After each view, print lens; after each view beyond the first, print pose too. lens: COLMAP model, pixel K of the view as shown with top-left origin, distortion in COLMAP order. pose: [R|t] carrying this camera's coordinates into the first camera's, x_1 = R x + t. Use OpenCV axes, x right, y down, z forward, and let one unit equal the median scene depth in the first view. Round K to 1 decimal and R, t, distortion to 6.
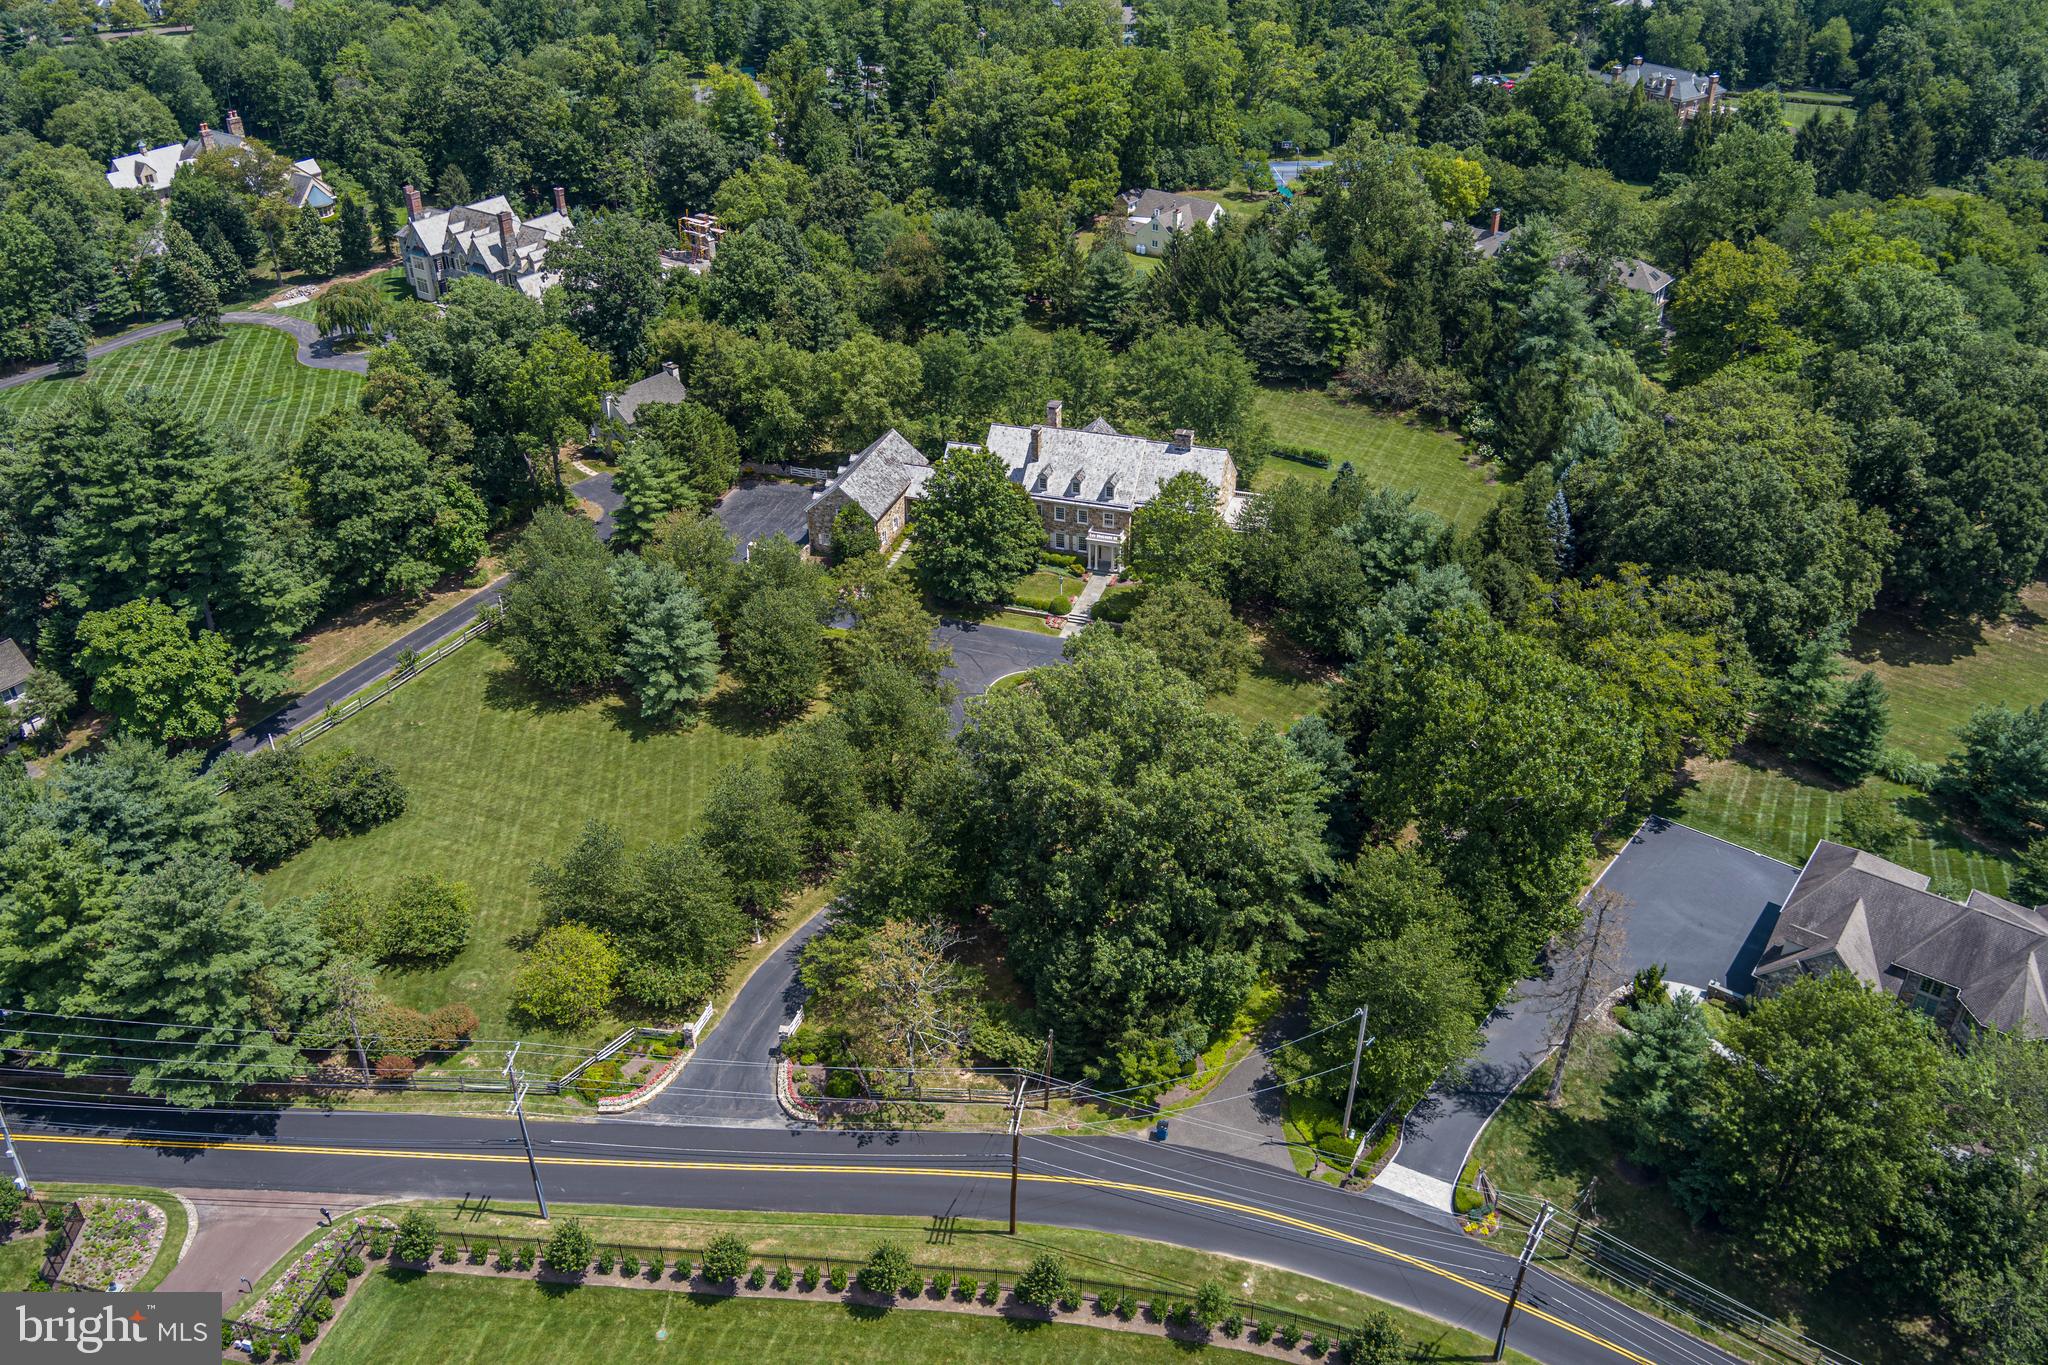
lens RADIAL K [[1660.3, 0, 1026.0], [0, 1660.3, 680.5], [0, 0, 1]] dist [-0.083627, 0.040441]
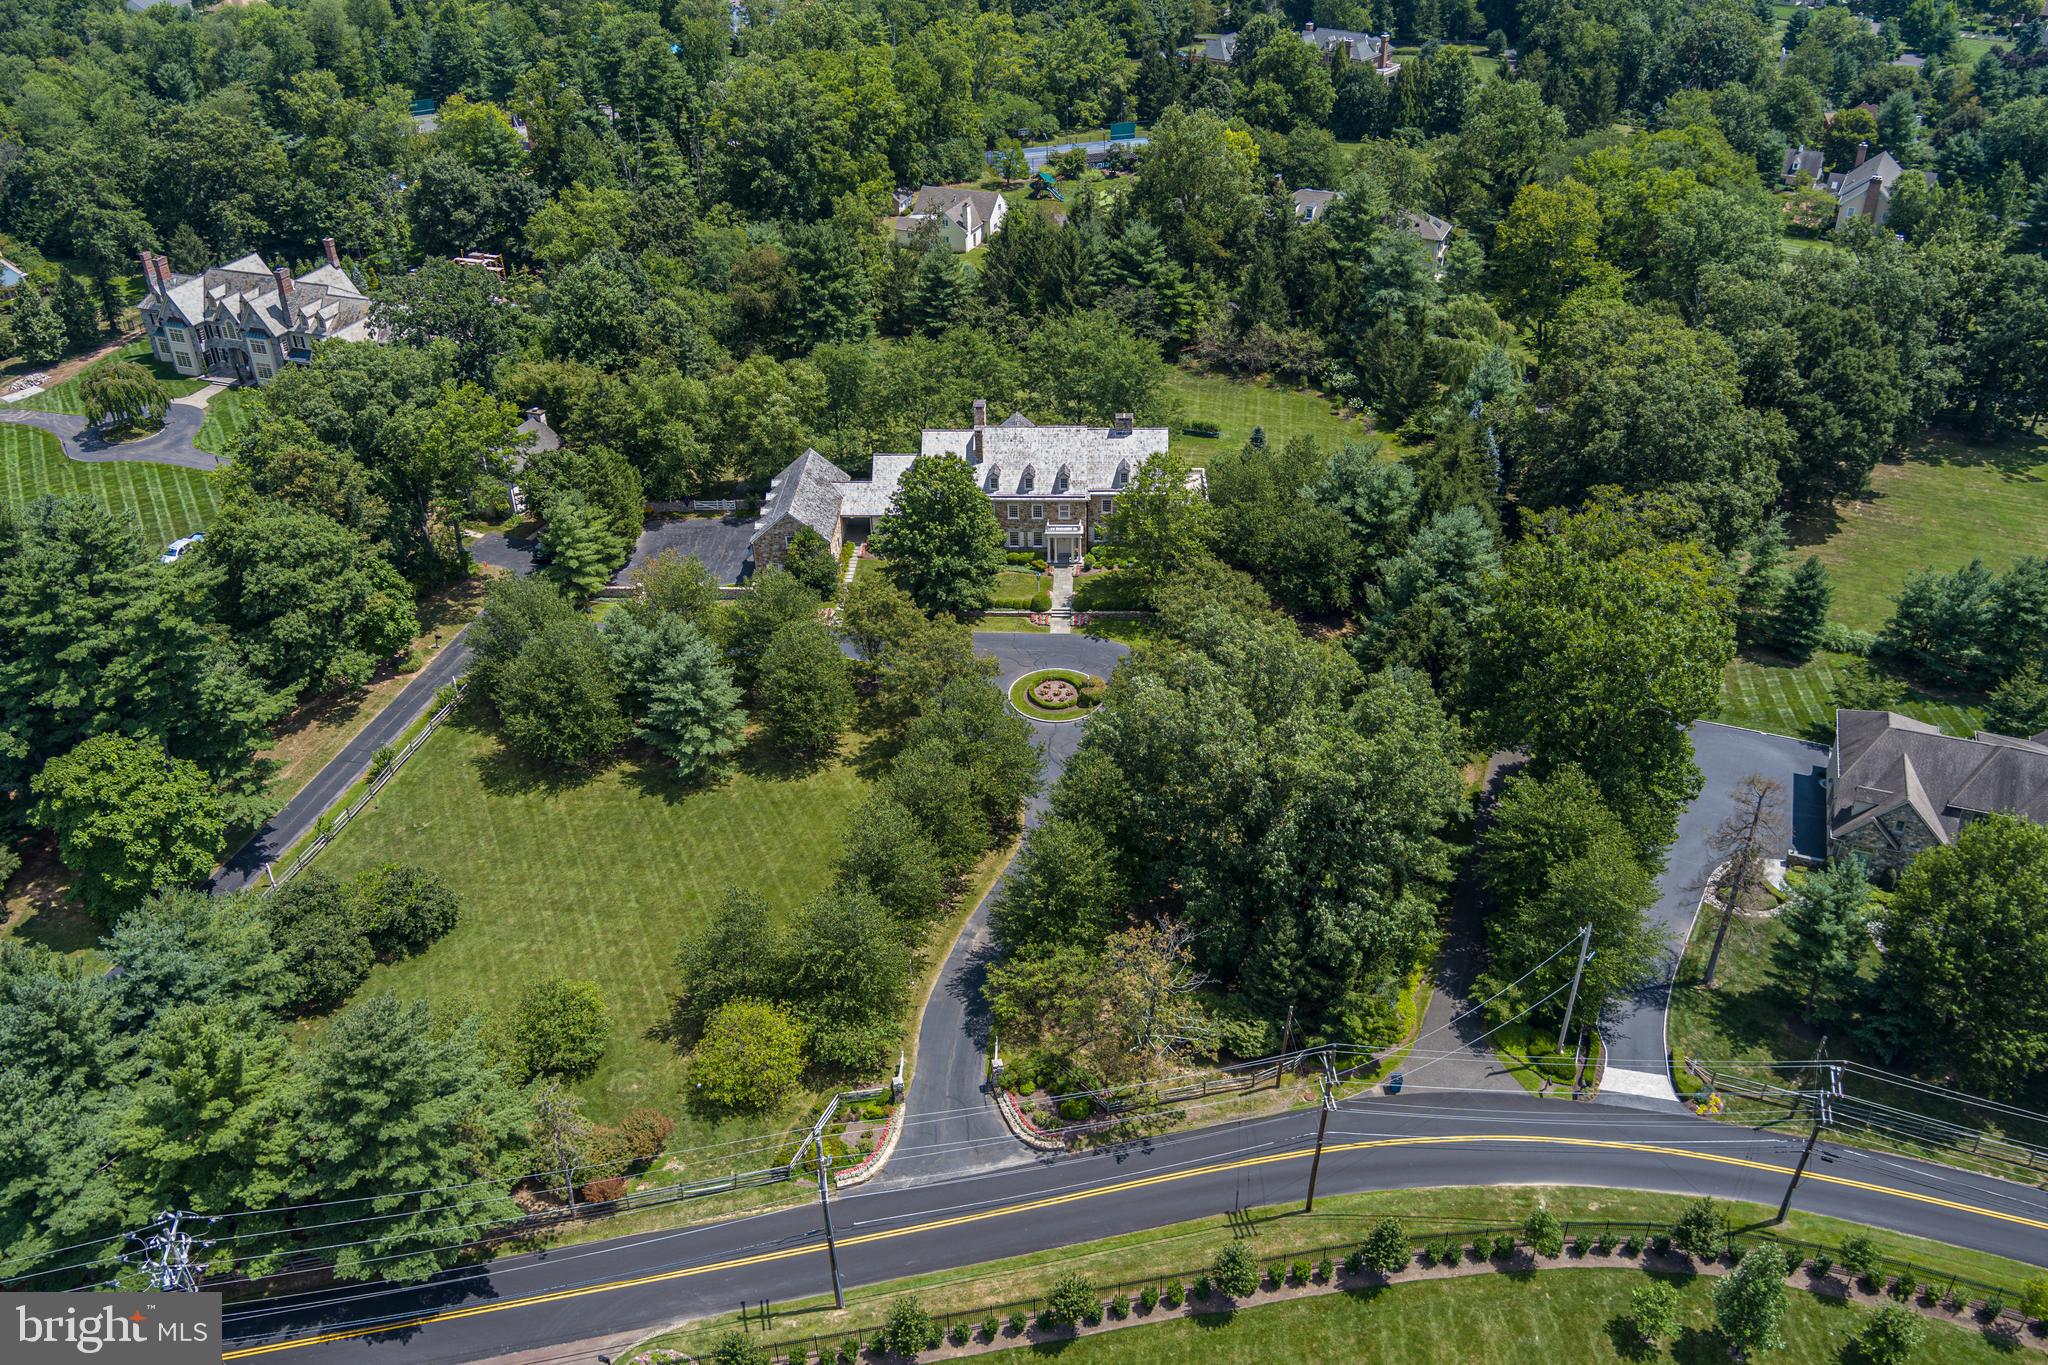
lens RADIAL K [[1660.3, 0, 1024.5], [0, 1660.3, 682.7], [0, 0, 1]] dist [-0.083627, 0.040441]
pose [[0.963465, -0.149059, 0.222524, -0.230395], [0.148823, 0.988701, 0.017928, -0.017747], [-0.222682, 0.015844, 0.974762, 0.035964]]
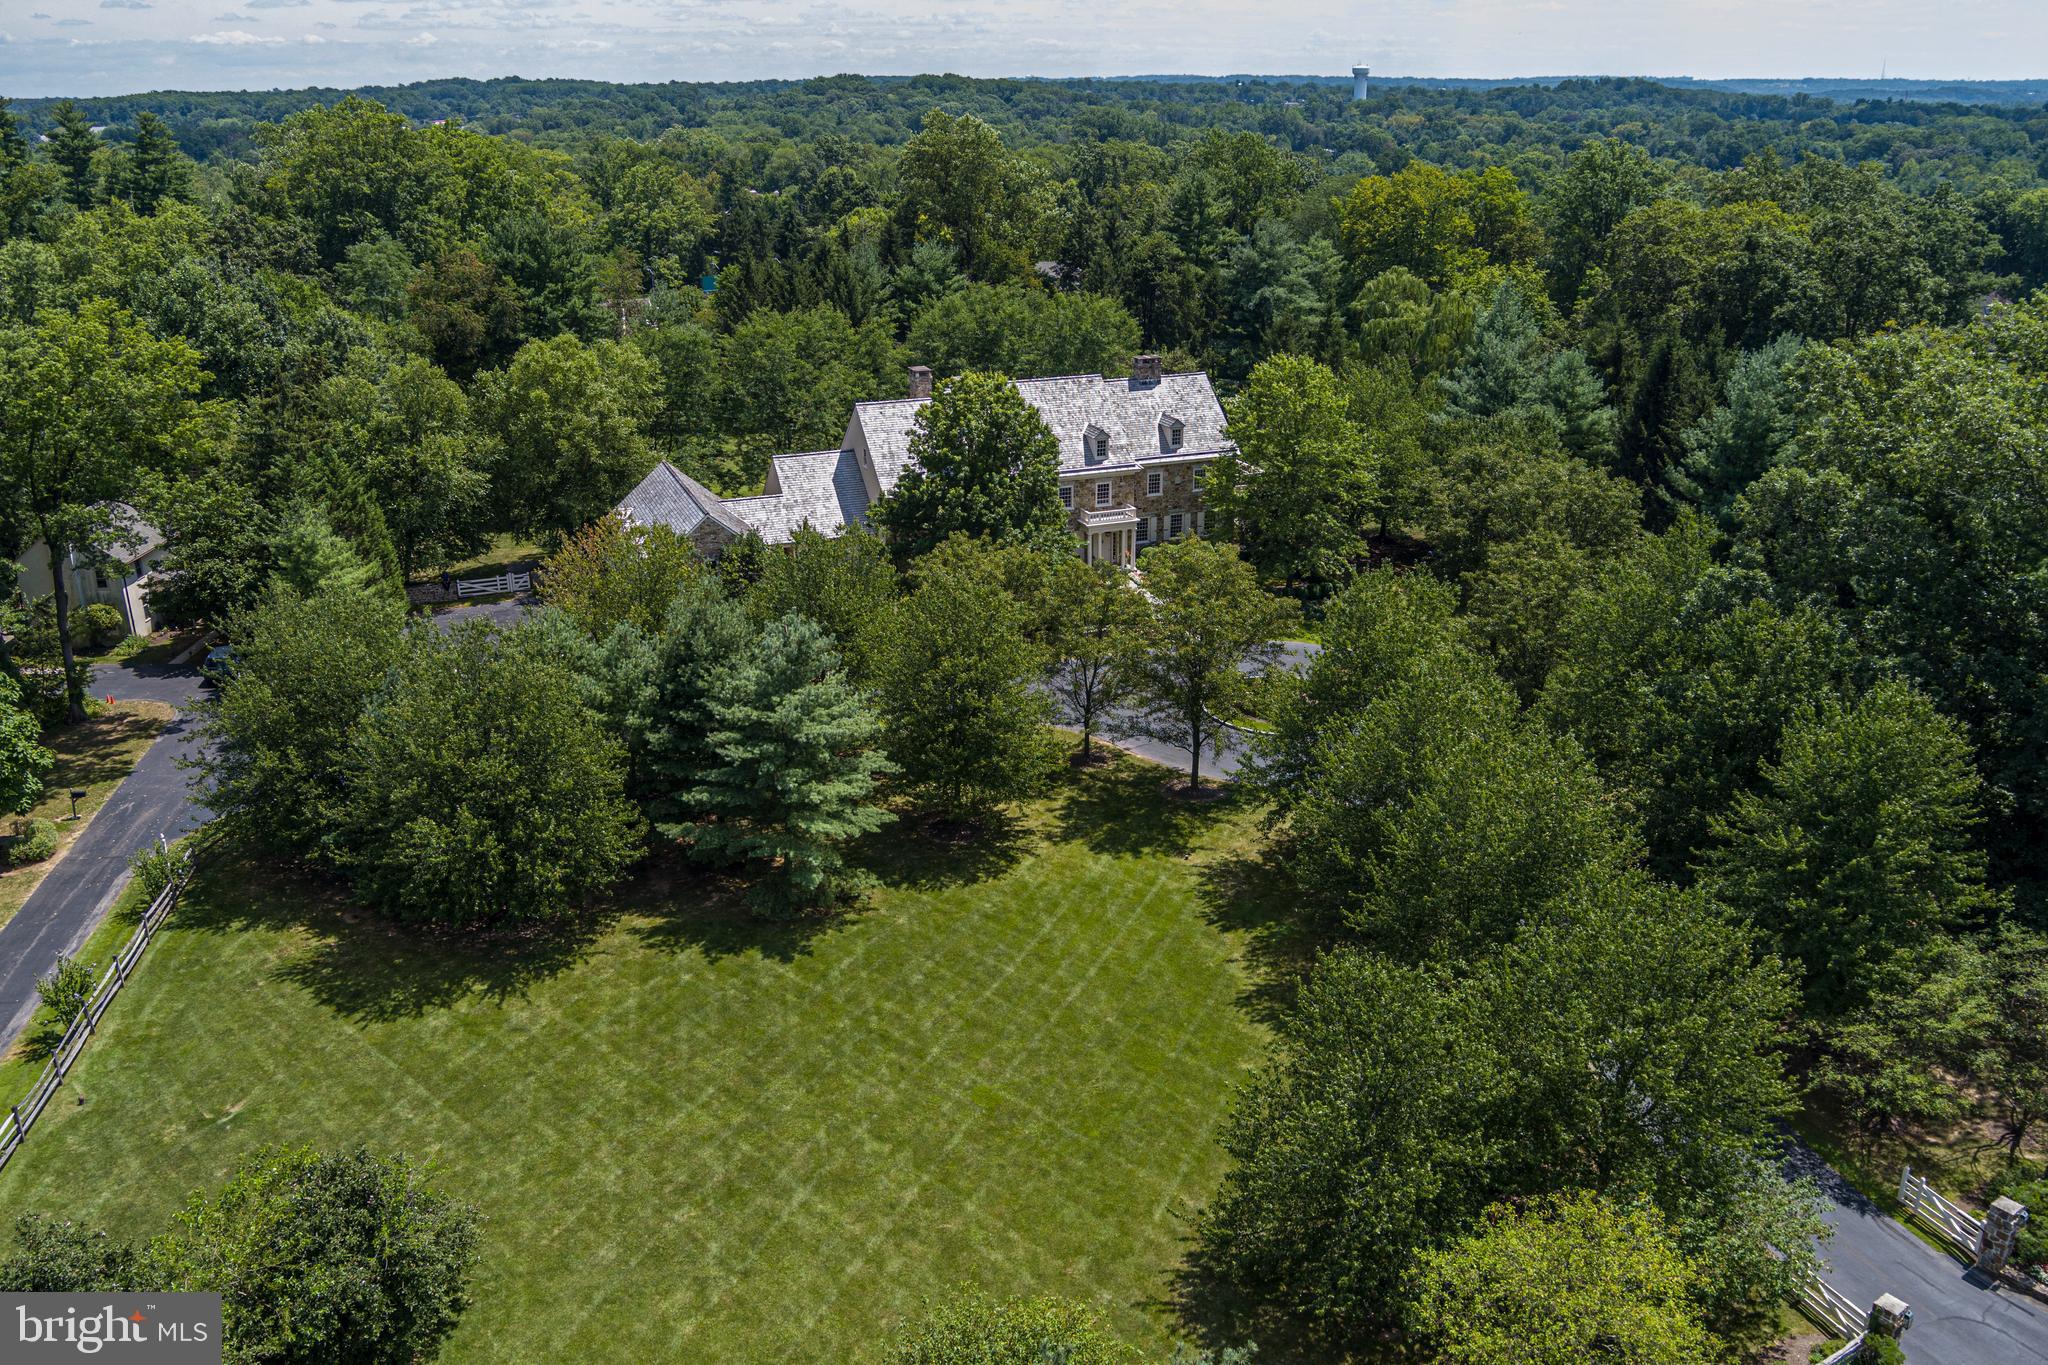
lens RADIAL K [[1660.3, 0, 1023.8], [0, 1660.3, 687.8], [0, 0, 1]] dist [-0.083627, 0.040441]
pose [[0.778523, -0.214830, 0.589703, -0.409371], [0.334767, 0.936911, -0.100639, 0.032387], [-0.530879, 0.275763, 0.801325, 0.563646]]
